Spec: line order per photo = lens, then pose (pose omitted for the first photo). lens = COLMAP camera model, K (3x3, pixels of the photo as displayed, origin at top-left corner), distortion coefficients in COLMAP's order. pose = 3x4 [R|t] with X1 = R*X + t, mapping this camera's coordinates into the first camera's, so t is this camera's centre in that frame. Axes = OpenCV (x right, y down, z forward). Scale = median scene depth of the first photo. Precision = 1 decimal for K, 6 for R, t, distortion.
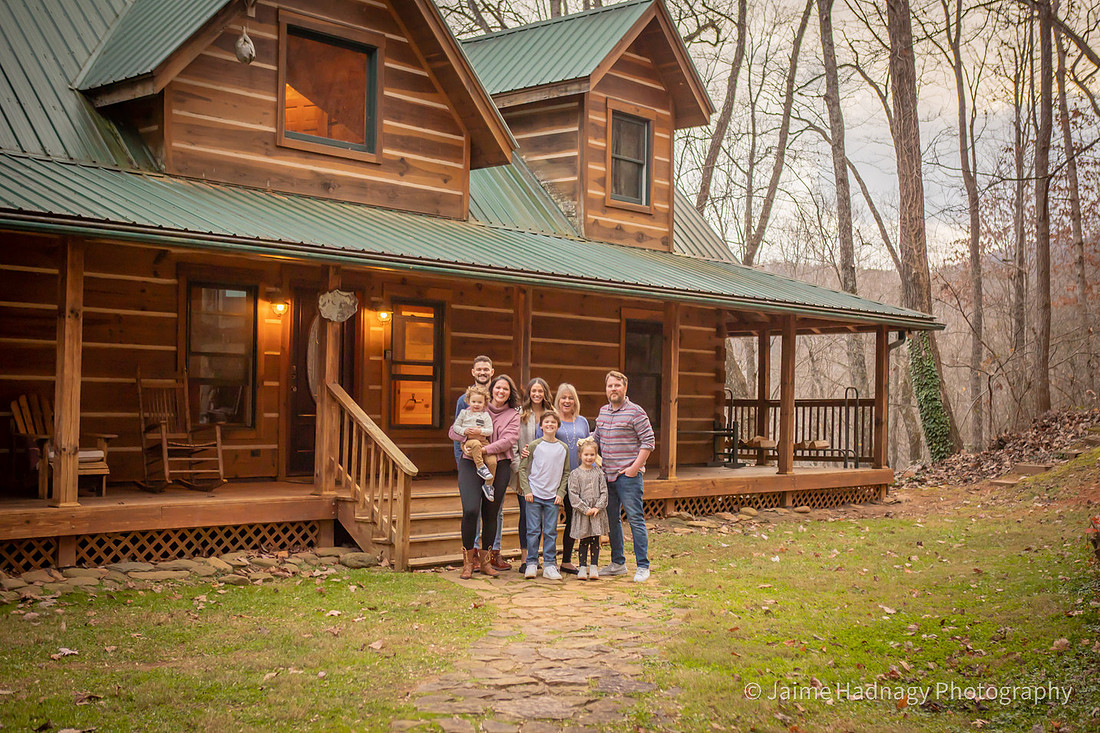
lens RADIAL K [[1479.1, 0, 588.9], [0, 1479.1, 373.9], [0, 0, 1]] dist [-0.006478, 0.000000]
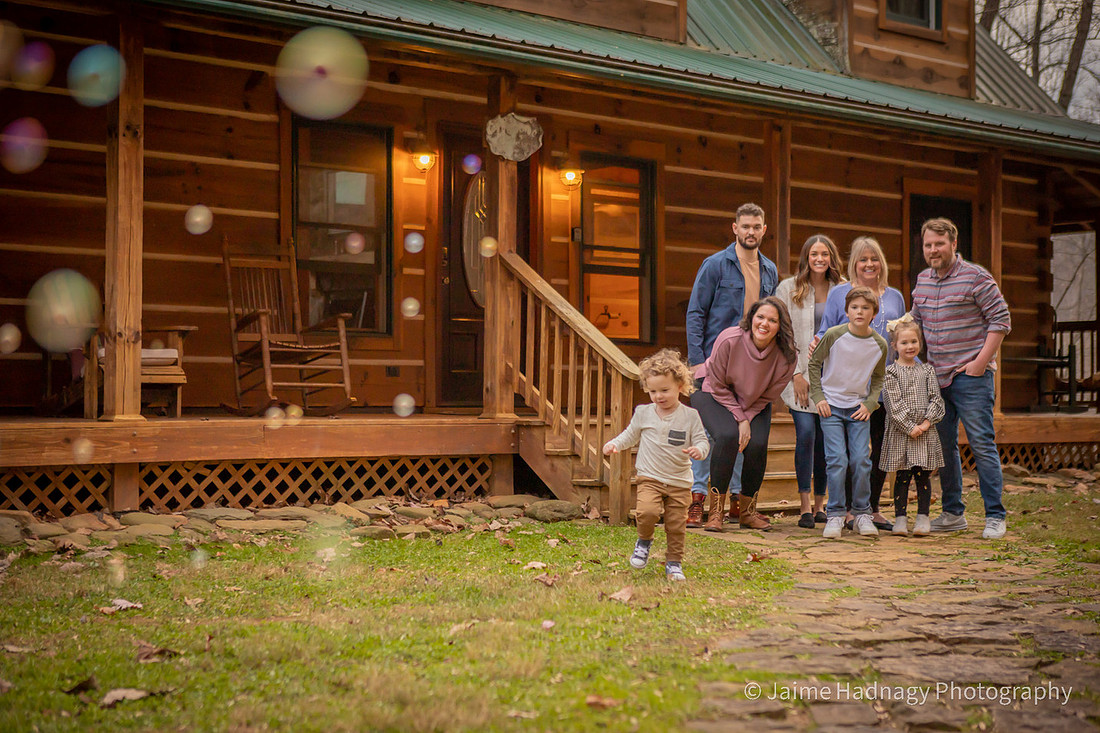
lens RADIAL K [[1874.2, 0, 550.7], [0, 1874.2, 354.7], [0, 0, 1]] dist [0.091269, 0.000000]
pose [[0.992708, -0.017774, -0.119229, -0.054724], [0.016573, 0.999801, -0.011059, 0.064249], [0.119402, 0.009003, 0.992805, 0.161000]]
